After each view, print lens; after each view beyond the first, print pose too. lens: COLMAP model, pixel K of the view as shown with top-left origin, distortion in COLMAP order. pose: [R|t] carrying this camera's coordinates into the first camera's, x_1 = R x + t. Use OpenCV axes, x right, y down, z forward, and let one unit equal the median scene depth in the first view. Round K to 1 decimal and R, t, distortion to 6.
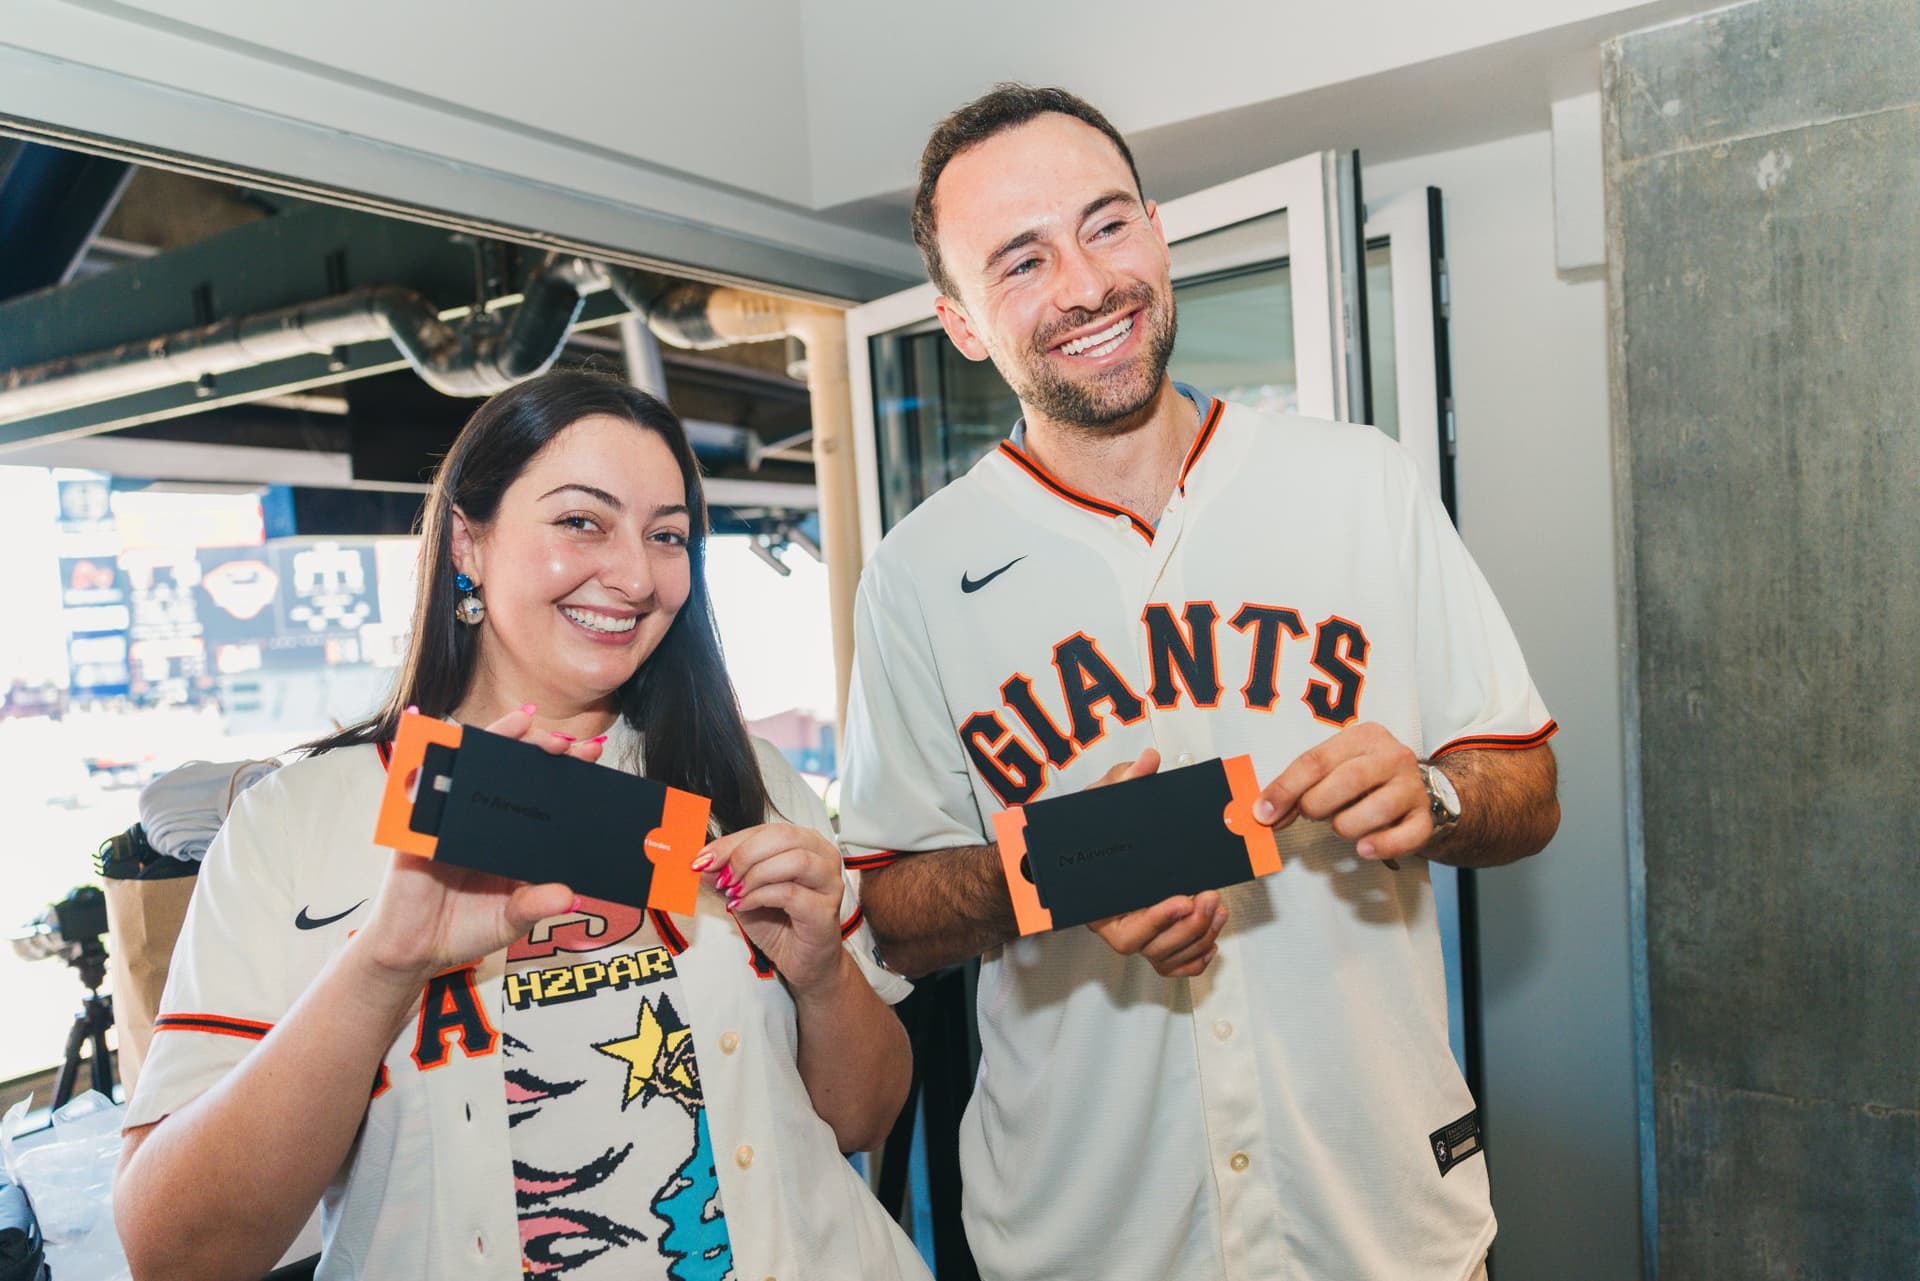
lens RADIAL K [[1306.6, 0, 950.8], [0, 1306.6, 649.5], [0, 0, 1]] dist [-0.010183, 0.004034]
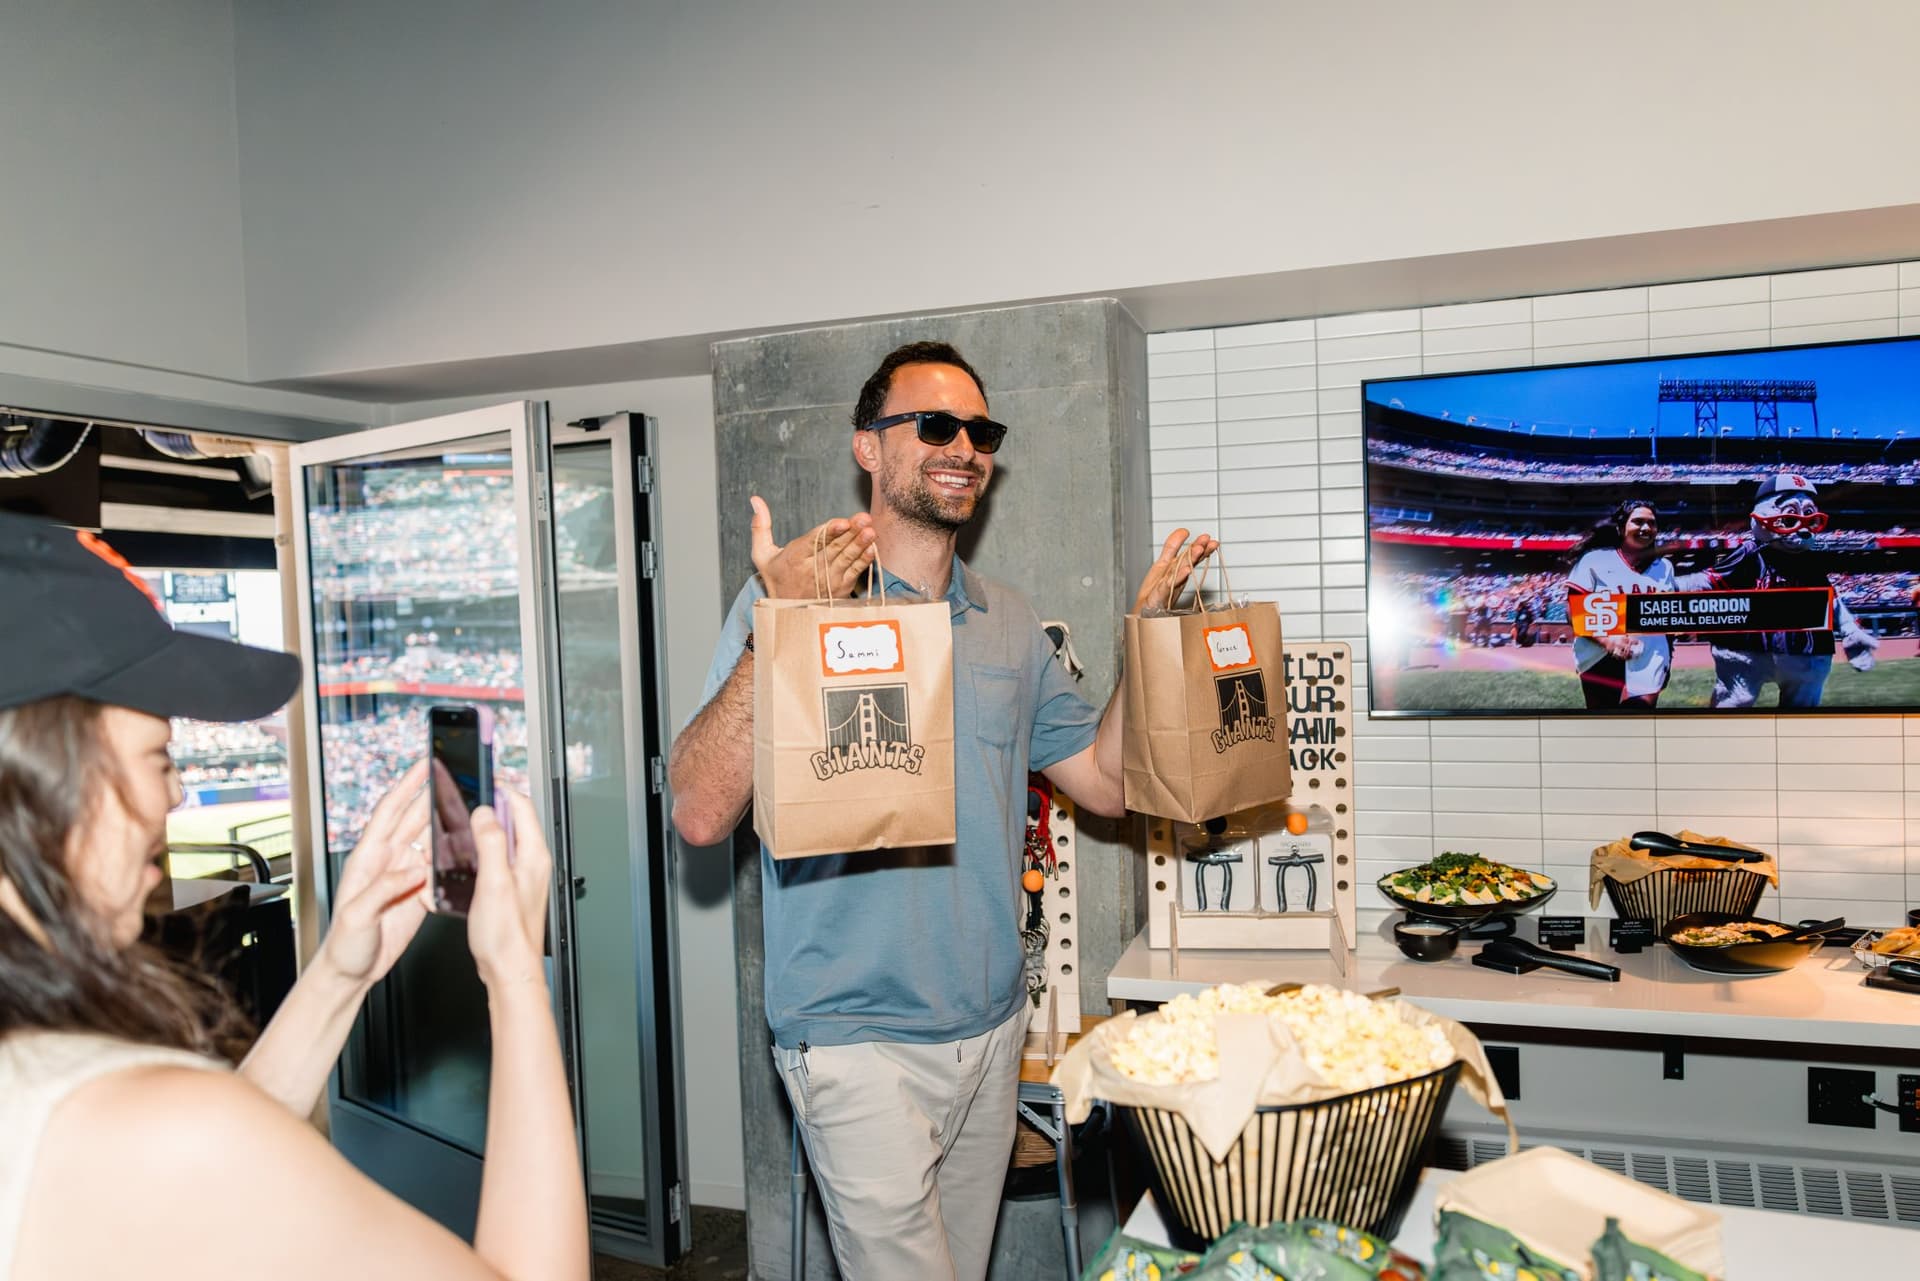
lens RADIAL K [[1306.6, 0, 960.2], [0, 1306.6, 635.9], [0, 0, 1]] dist [-0.010183, 0.004034]
pose [[0.974512, 0.025899, 0.222836, 0.466240], [-0.018228, 0.999171, -0.036414, -0.030524], [-0.223594, 0.031424, 0.974176, -0.748252]]
